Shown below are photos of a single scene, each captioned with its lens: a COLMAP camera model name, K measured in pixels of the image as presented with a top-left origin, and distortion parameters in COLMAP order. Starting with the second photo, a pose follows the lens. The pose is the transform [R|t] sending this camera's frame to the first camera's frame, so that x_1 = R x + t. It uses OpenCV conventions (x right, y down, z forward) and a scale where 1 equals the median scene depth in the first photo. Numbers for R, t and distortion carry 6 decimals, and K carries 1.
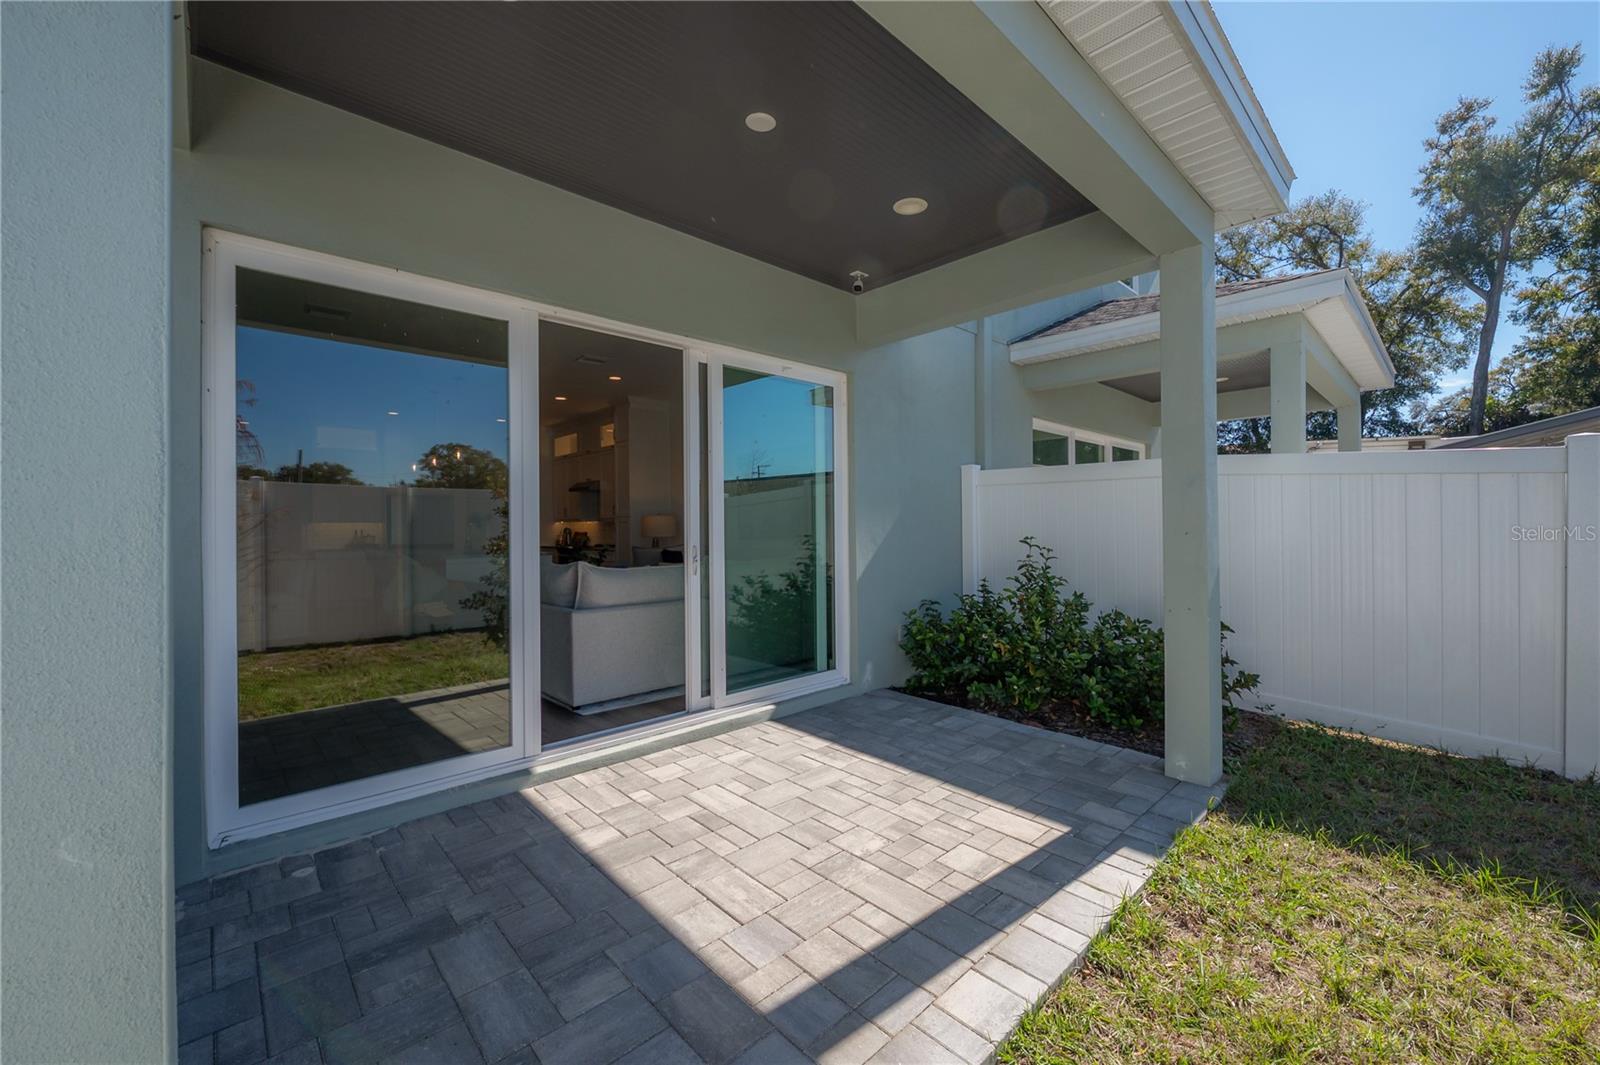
lens RADIAL K [[609.2, 0, 783.1], [0, 609.2, 526.6], [0, 0, 1]] dist [-0.000465, -0.000016]
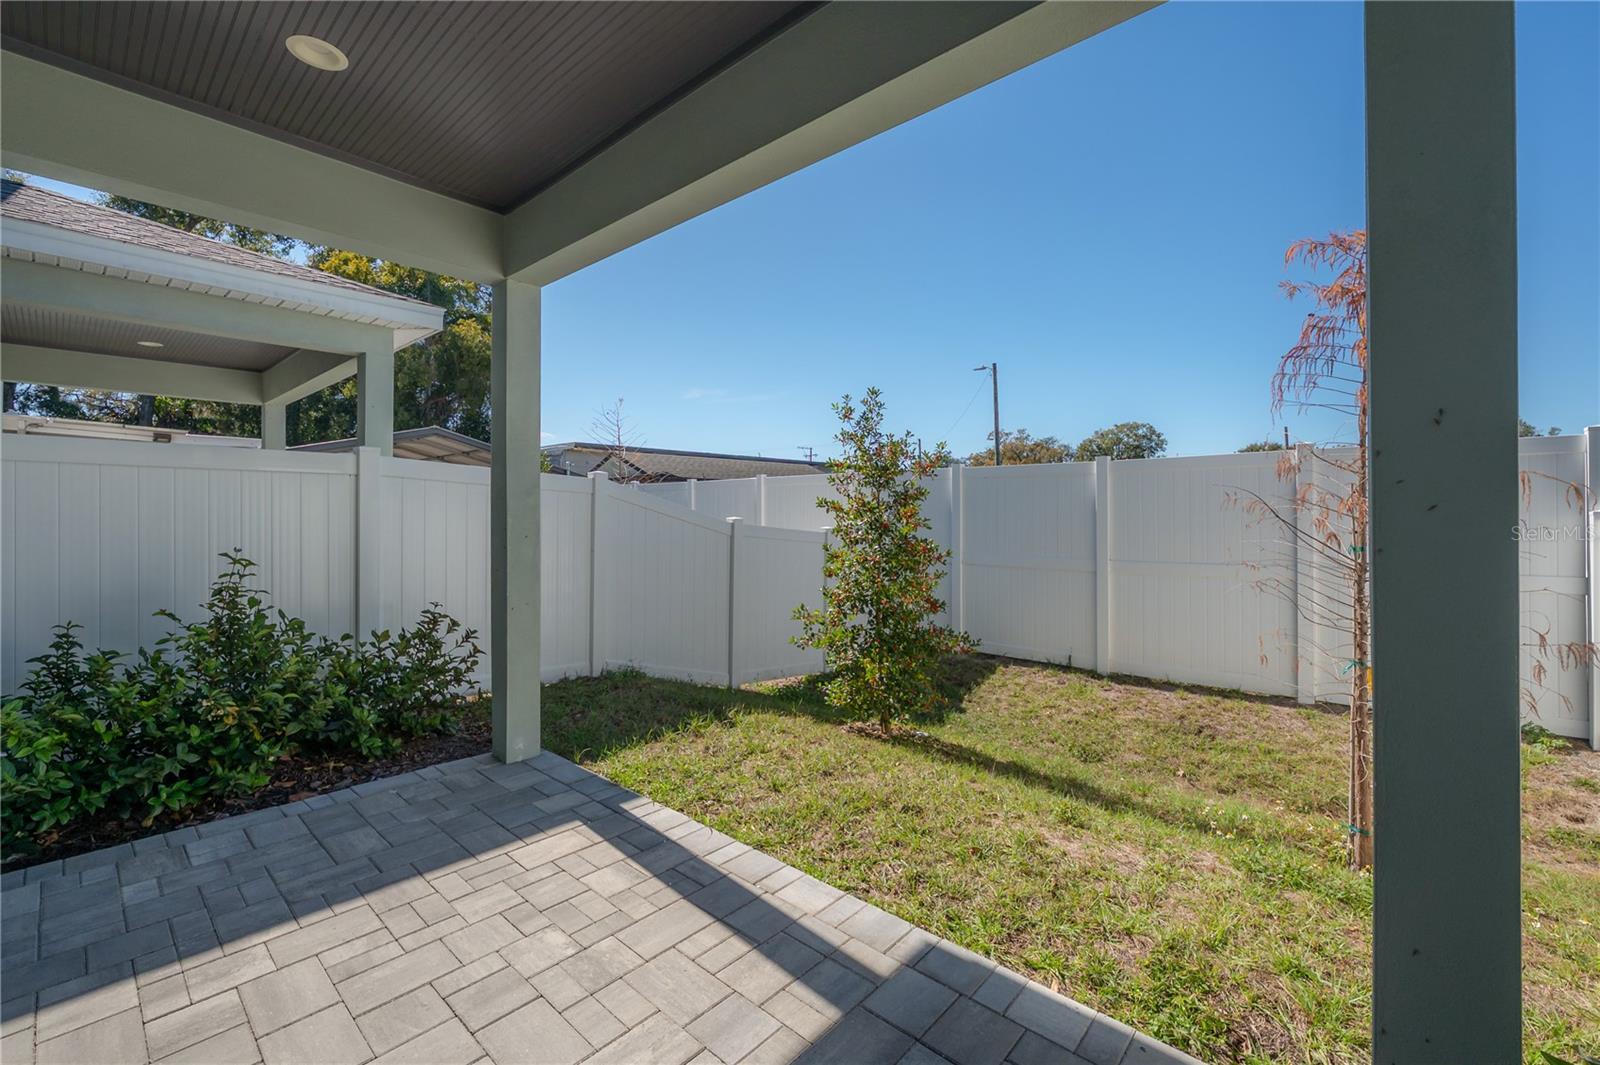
lens RADIAL K [[671.4, 0, 798.5], [0, 671.4, 515.8], [0, 0, 1]] dist [-0.006258, 0.000552]
pose [[-0.082655, 0.005849, 0.996561, -0.701162], [0.002958, 0.999980, -0.005624, -0.018984], [-0.996574, 0.002483, -0.082670, 0.710733]]
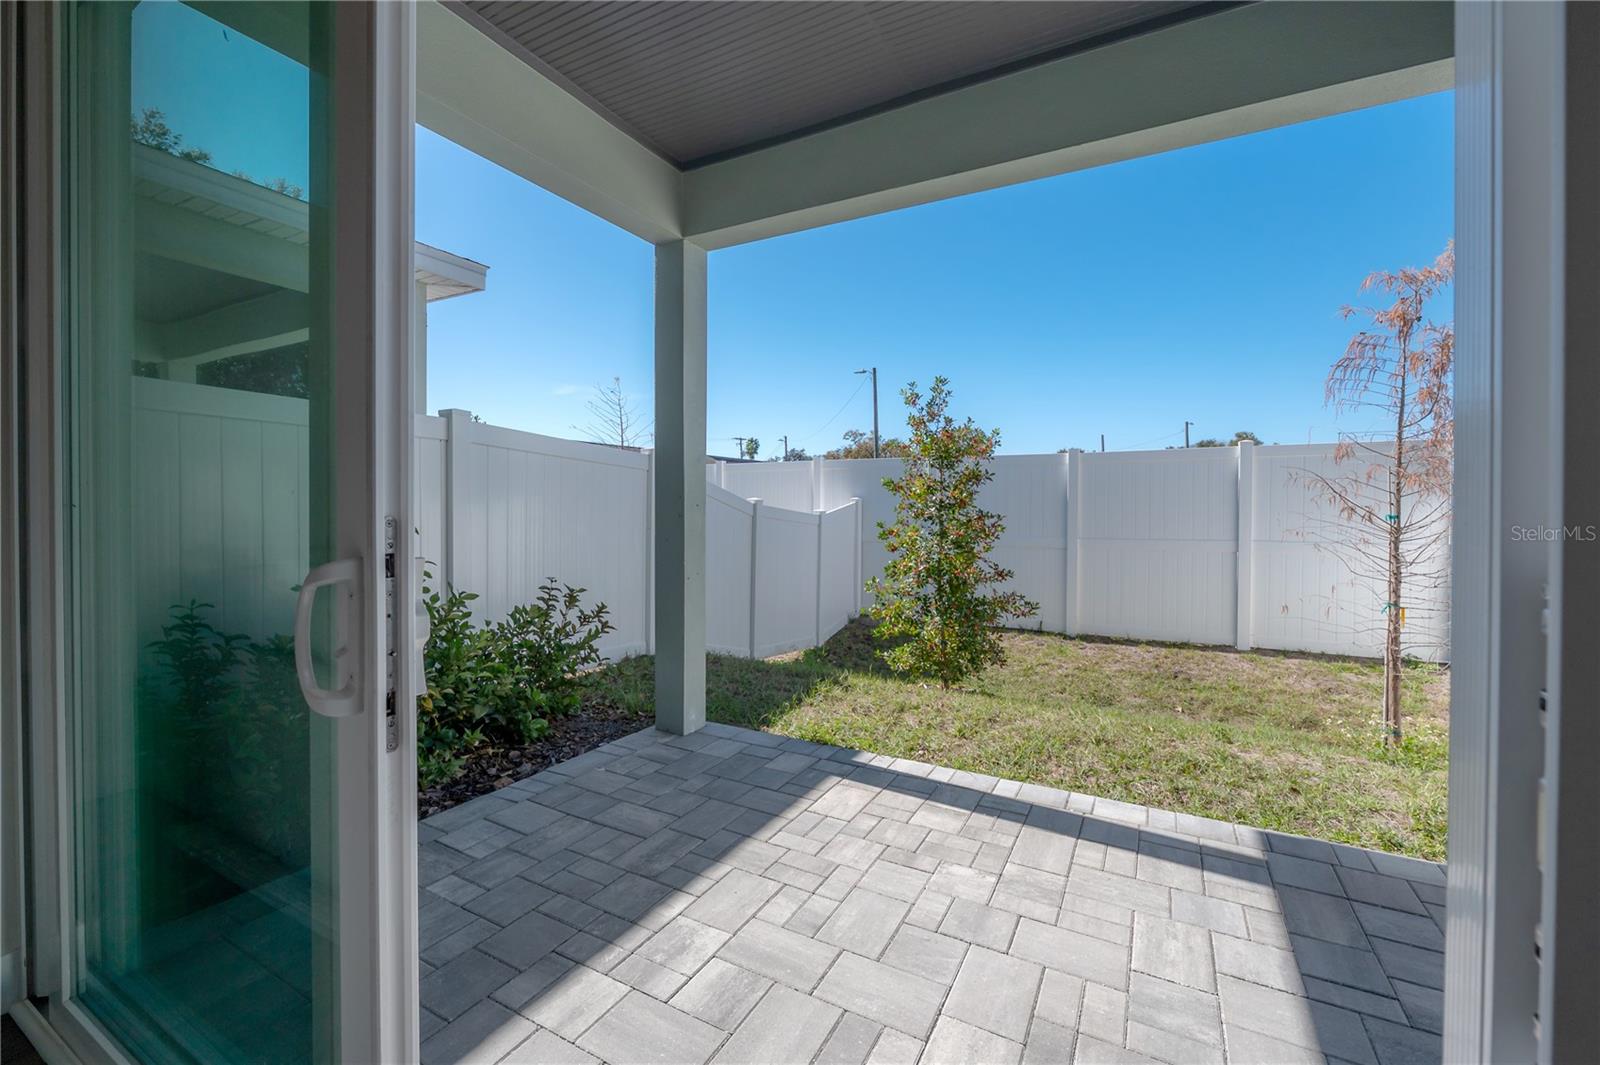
lens RADIAL K [[641.0, 0, 798.1], [0, 641.0, 522.7], [0, 0, 1]] dist [-0.003223, -0.000233]
pose [[-0.311410, -0.014916, 0.950159, -0.569067], [-0.002556, 0.999886, 0.014859, 0.032067], [-0.950272, 0.002199, -0.311412, 1.395668]]
